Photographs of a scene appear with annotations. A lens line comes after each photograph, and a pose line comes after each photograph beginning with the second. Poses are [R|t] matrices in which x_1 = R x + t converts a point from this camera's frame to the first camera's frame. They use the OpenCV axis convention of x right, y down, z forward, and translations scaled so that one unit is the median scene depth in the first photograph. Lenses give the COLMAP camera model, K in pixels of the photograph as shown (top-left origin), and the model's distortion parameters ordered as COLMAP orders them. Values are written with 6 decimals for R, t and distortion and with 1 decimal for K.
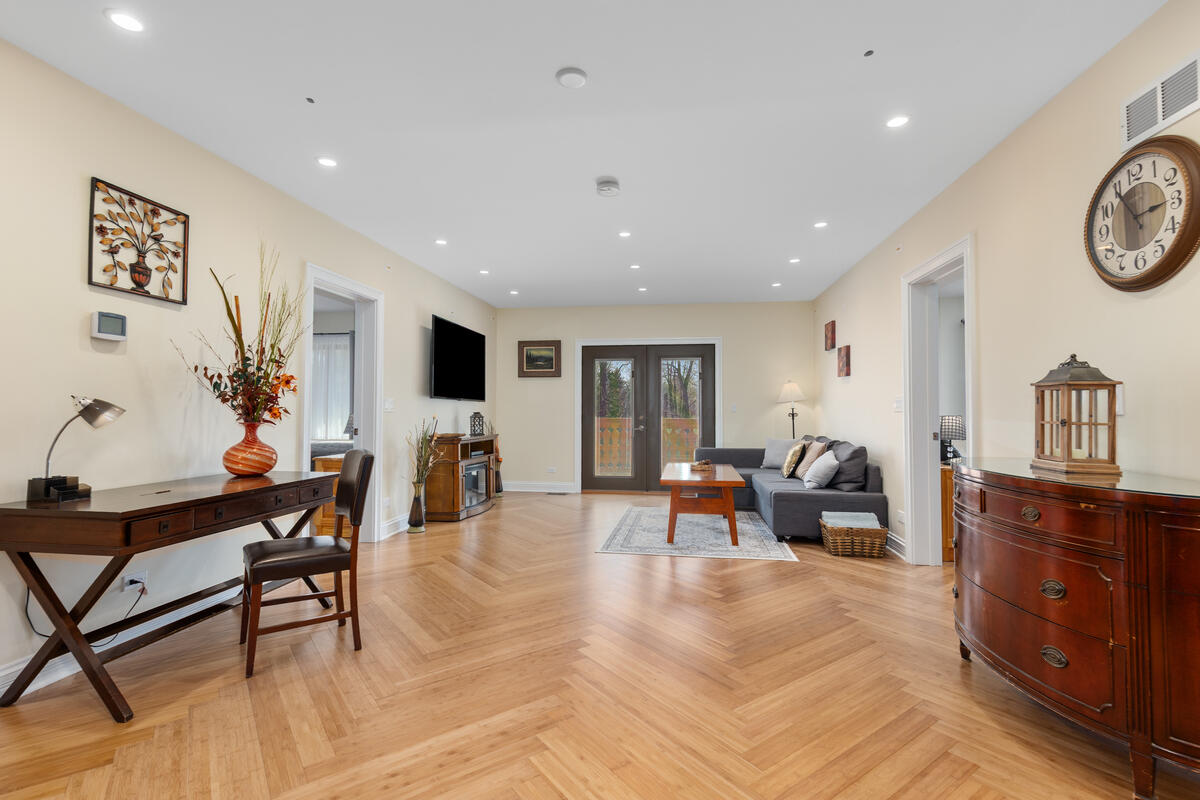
lens RADIAL K [[543.9, 0, 600.0], [0, 543.9, 400.0], [0, 0, 1]] dist [-0.002070, -0.000391]
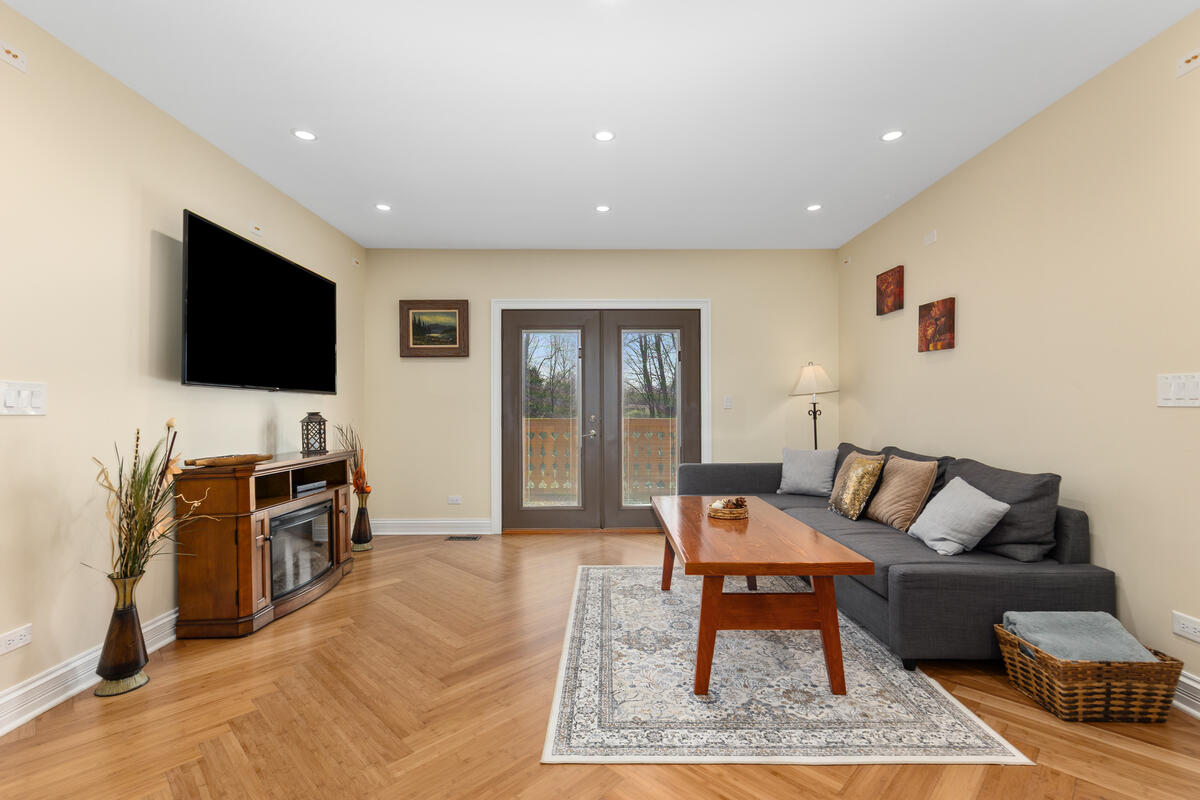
lens RADIAL K [[542.5, 0, 605.4], [0, 542.5, 412.3], [0, 0, 1]] dist [0.016808, -0.000078]
pose [[0.987090, -0.007165, 0.160008, -0.017883], [0.002559, 0.999577, 0.028971, 0.006744], [-0.160148, -0.028188, 0.986690, 0.396133]]
